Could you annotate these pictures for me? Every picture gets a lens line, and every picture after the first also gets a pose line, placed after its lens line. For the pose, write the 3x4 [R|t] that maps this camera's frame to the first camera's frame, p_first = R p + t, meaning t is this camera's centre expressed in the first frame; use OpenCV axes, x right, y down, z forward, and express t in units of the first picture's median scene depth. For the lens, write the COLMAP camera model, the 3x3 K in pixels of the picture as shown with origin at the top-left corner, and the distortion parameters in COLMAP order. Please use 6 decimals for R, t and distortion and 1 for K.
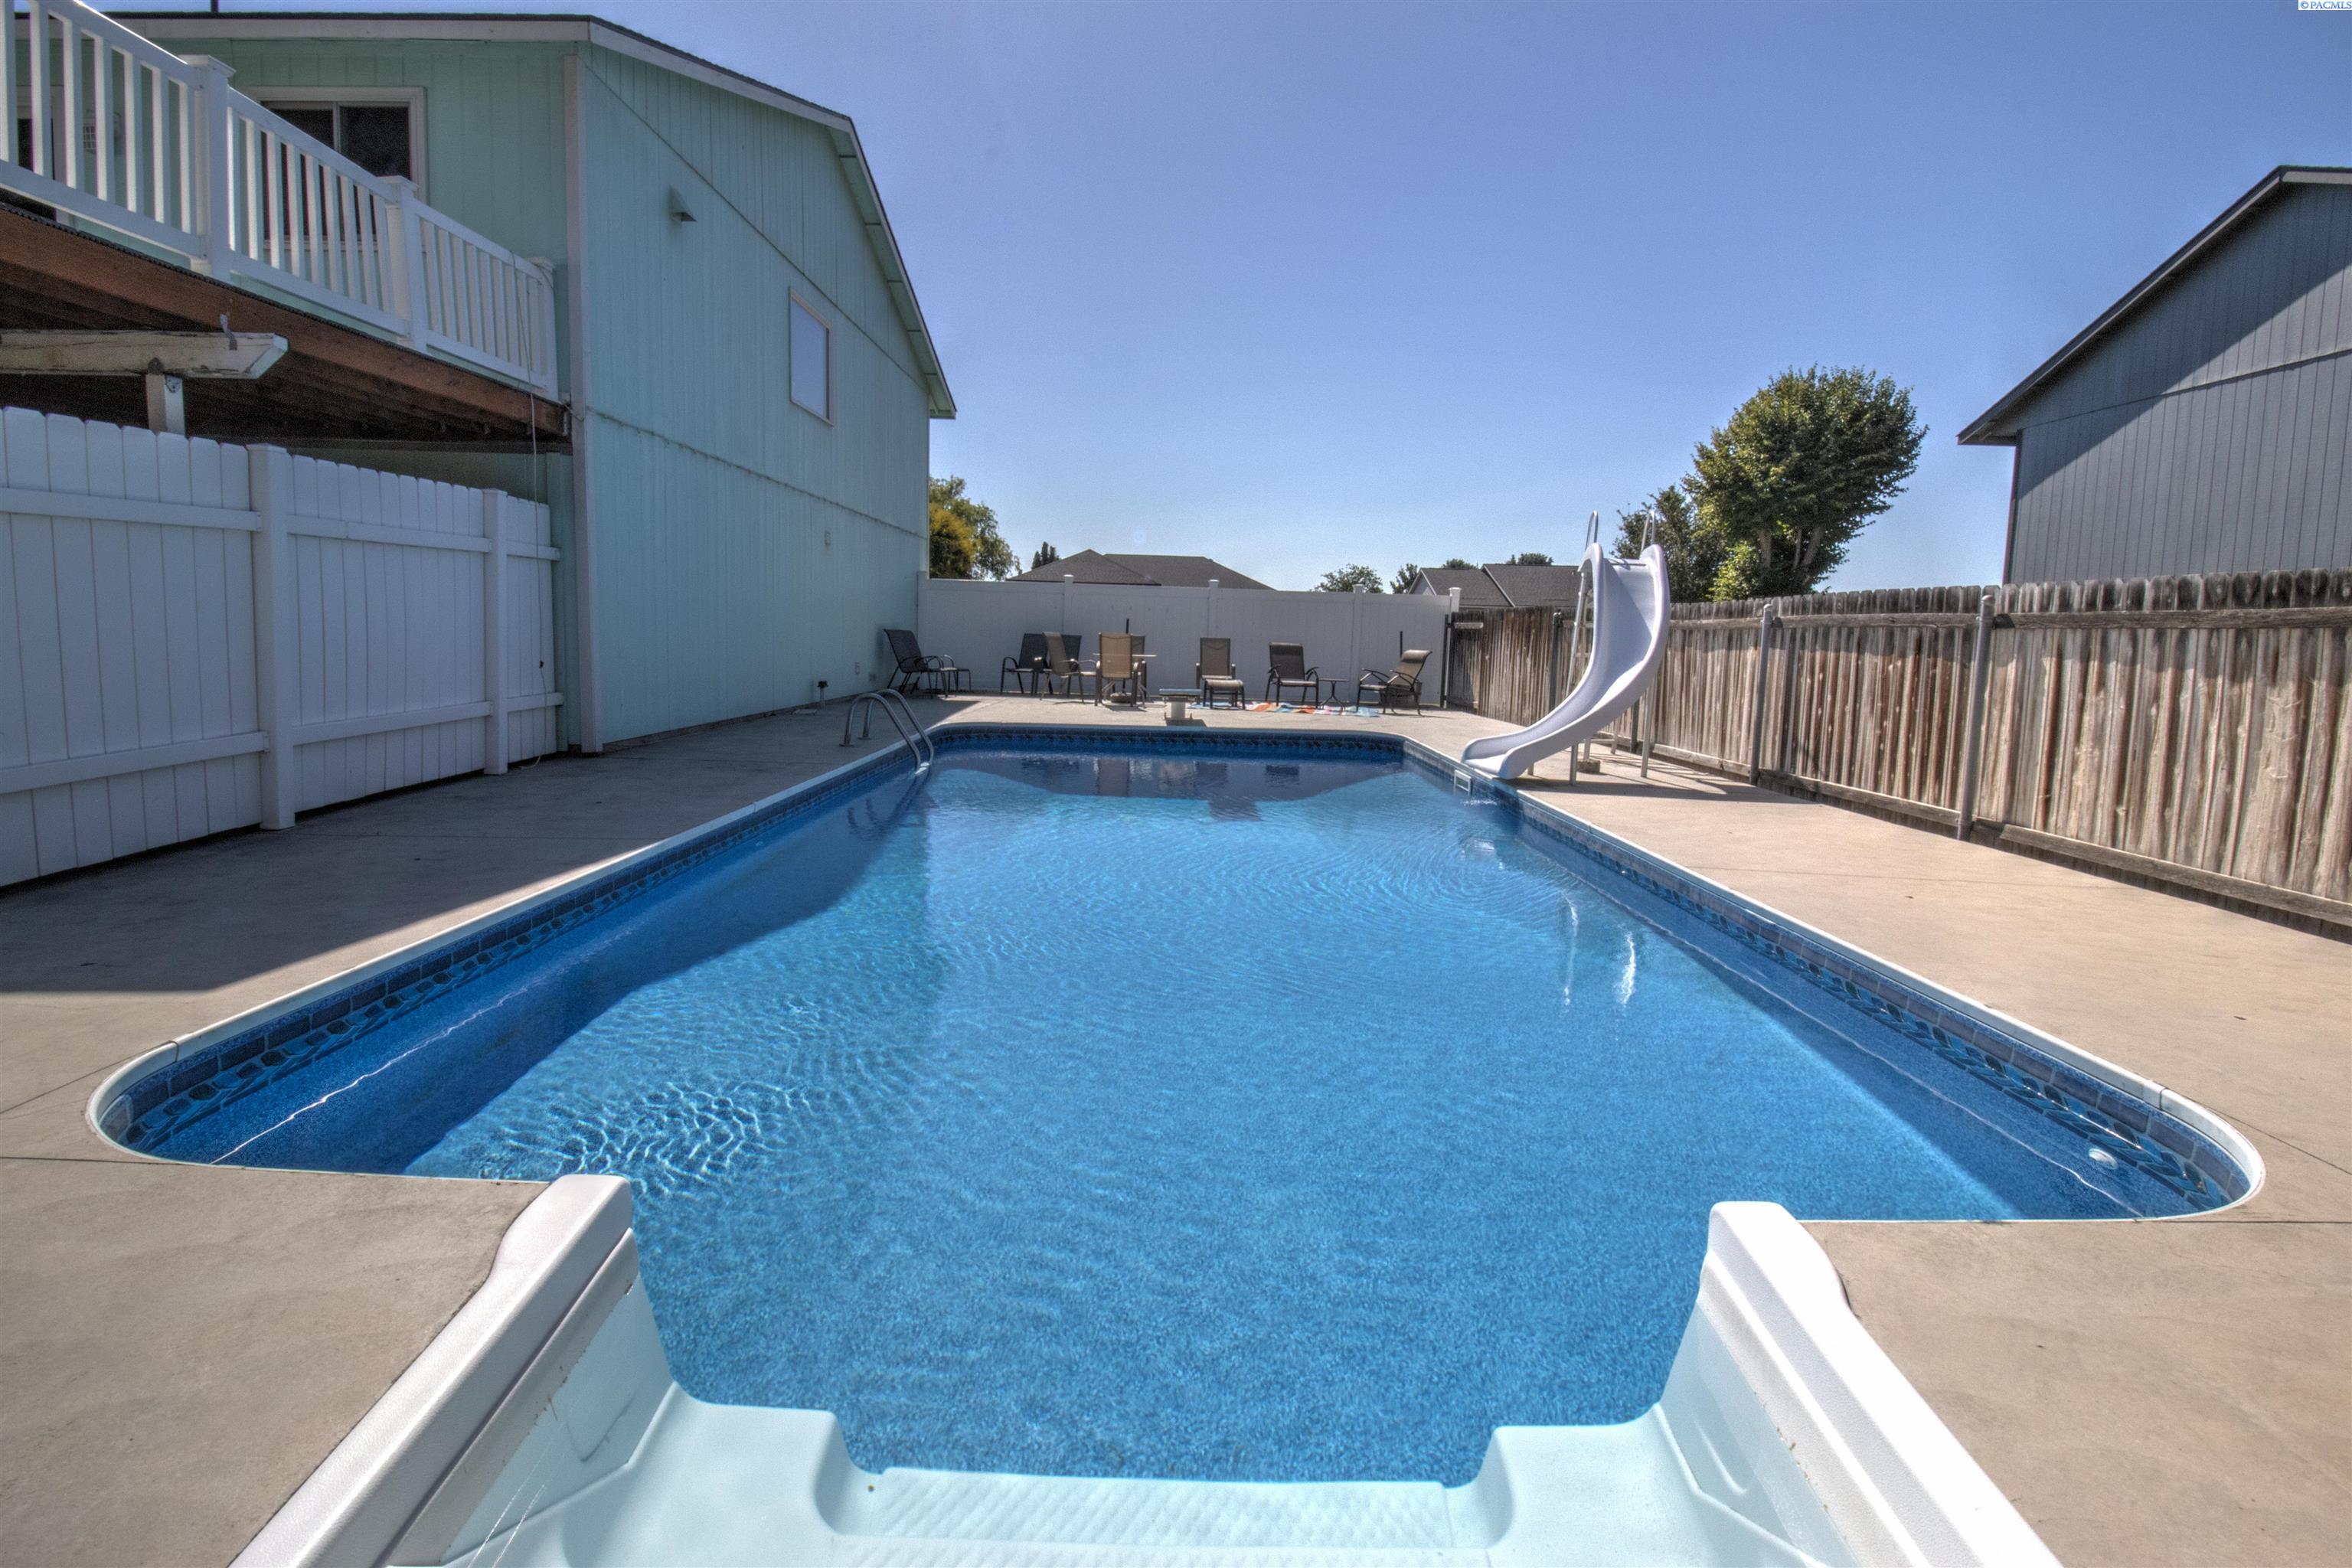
lens RADIAL K [[1100.2, 0, 1170.9], [0, 1100.2, 762.4], [0, 0, 1]] dist [-0.012422, -0.005260]
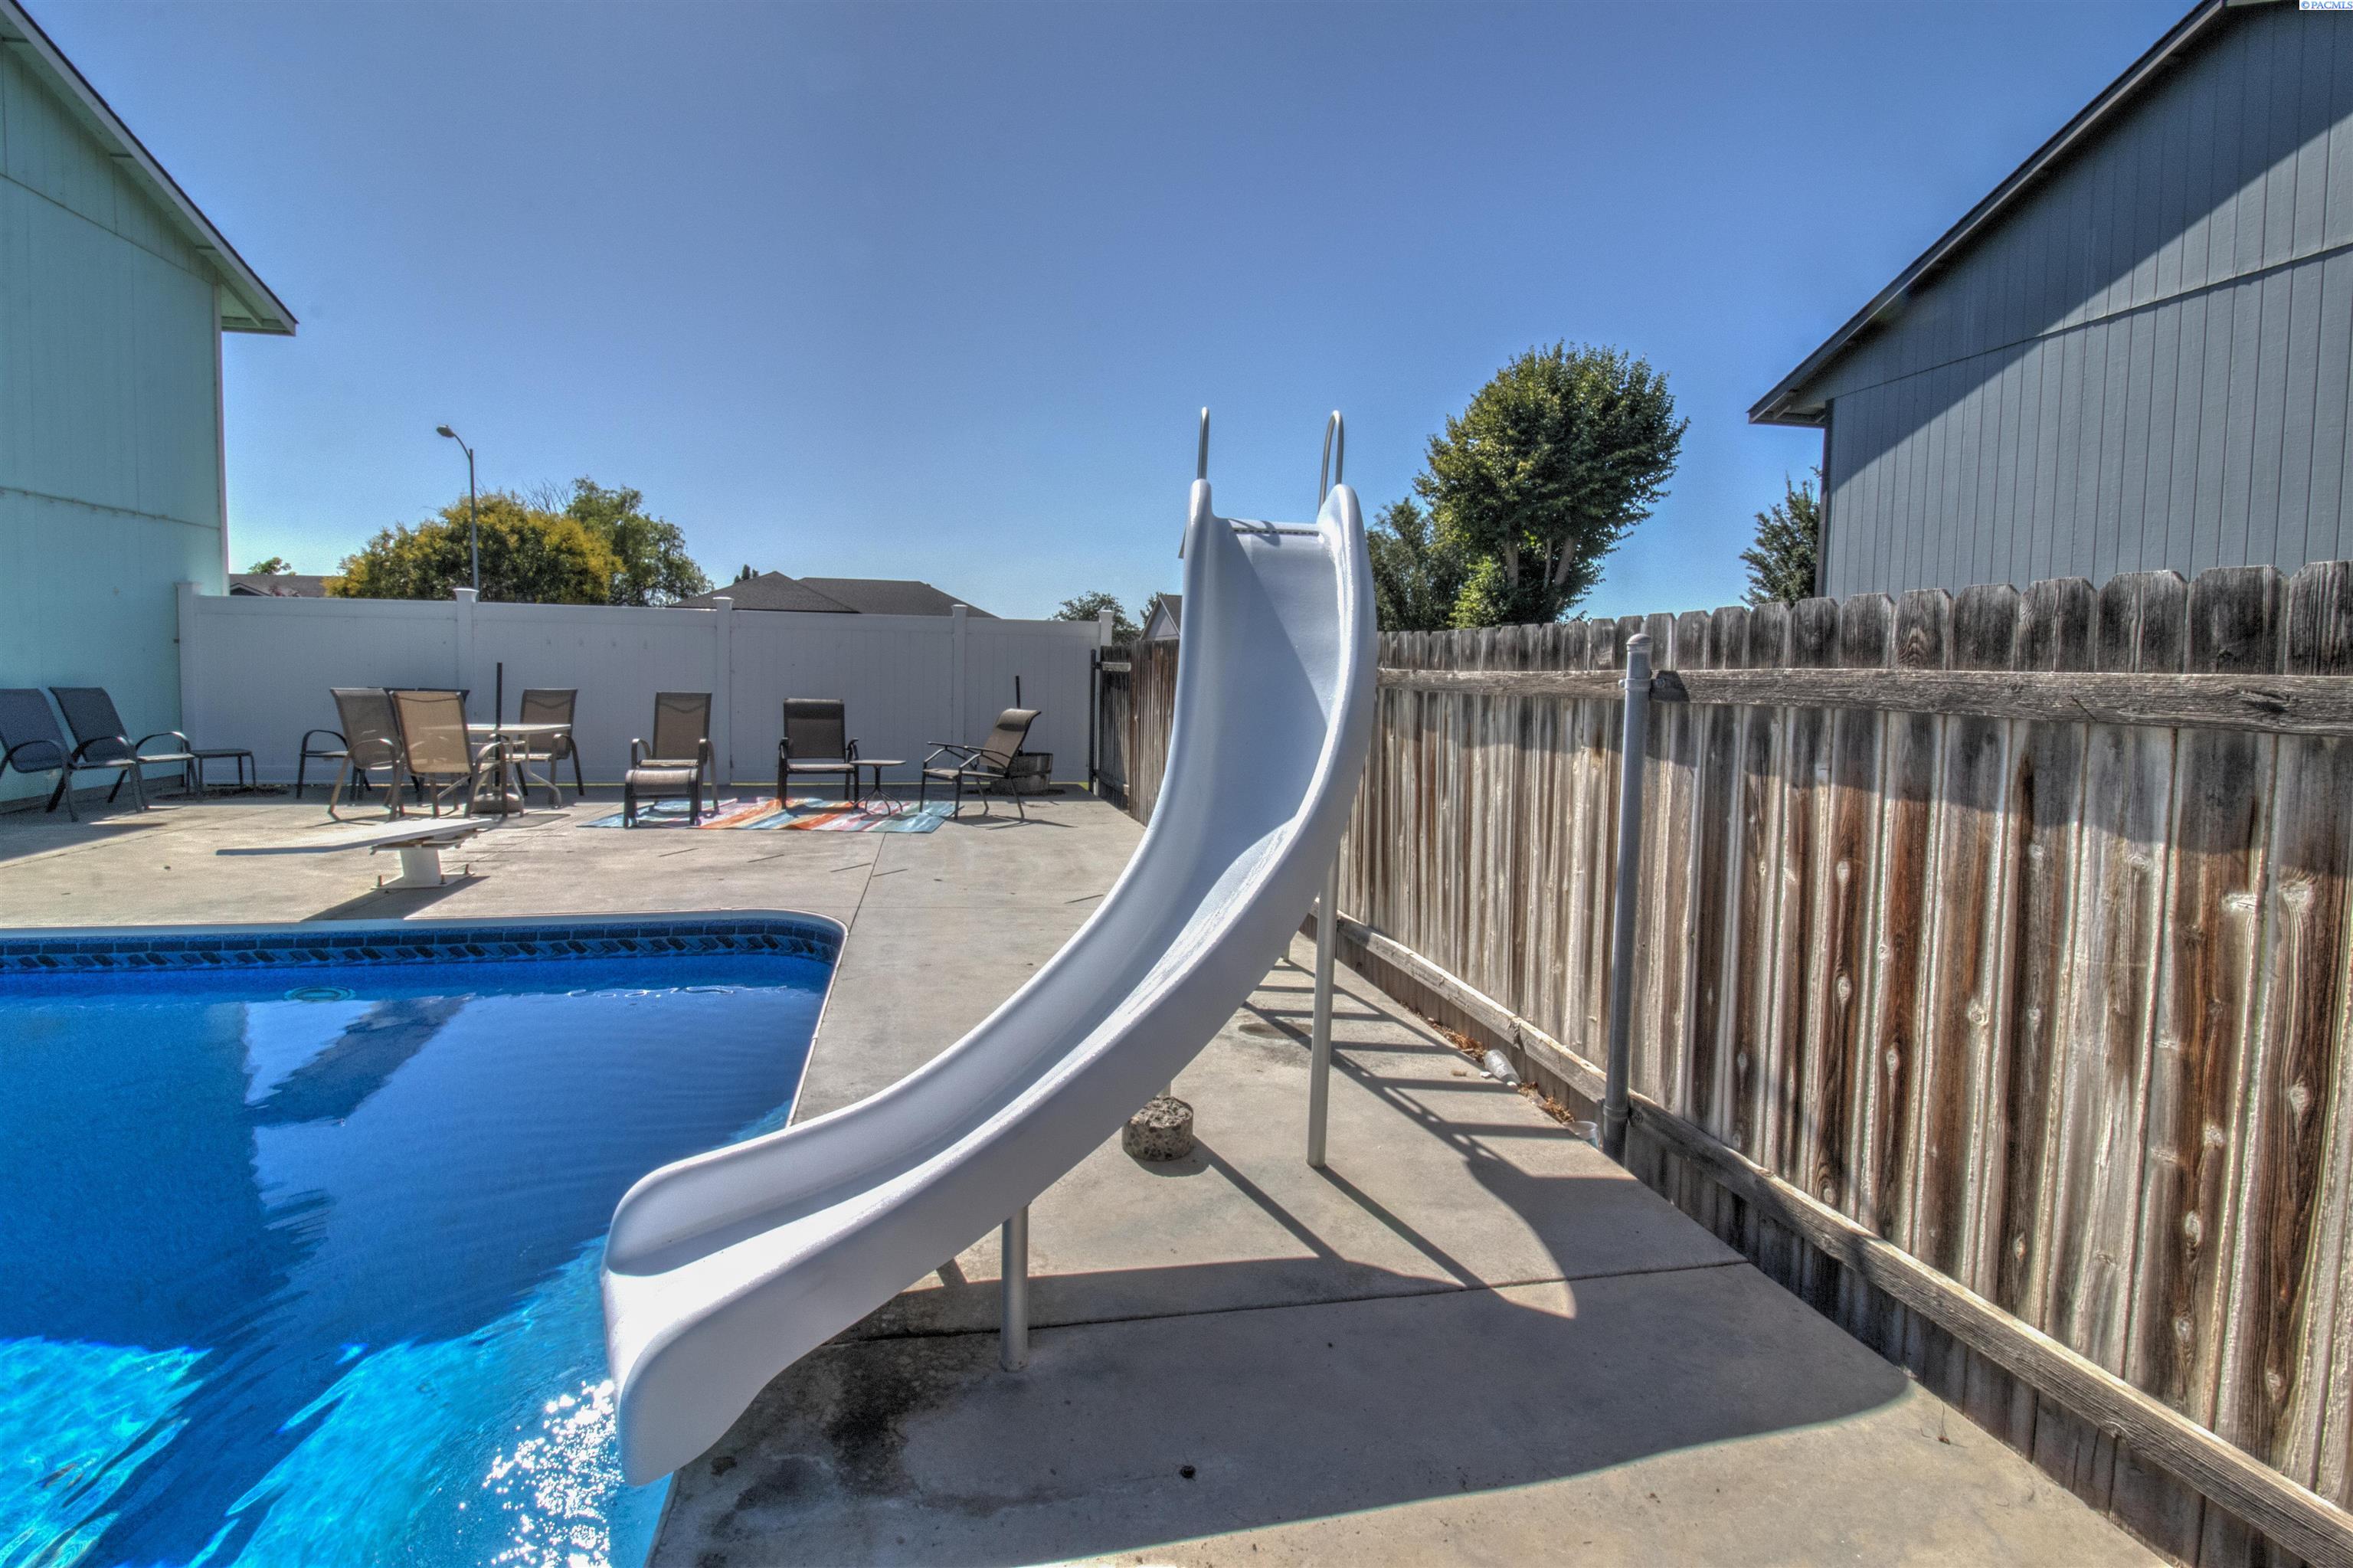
lens RADIAL K [[1100.7, 0, 1180.1], [0, 1100.7, 764.6], [0, 0, 1]] dist [-0.012422, -0.005260]
pose [[0.976673, -0.028548, 0.212826, 0.187808], [0.033813, 0.999205, -0.021136, -0.057356], [-0.212053, 0.027840, 0.976861, 0.395927]]
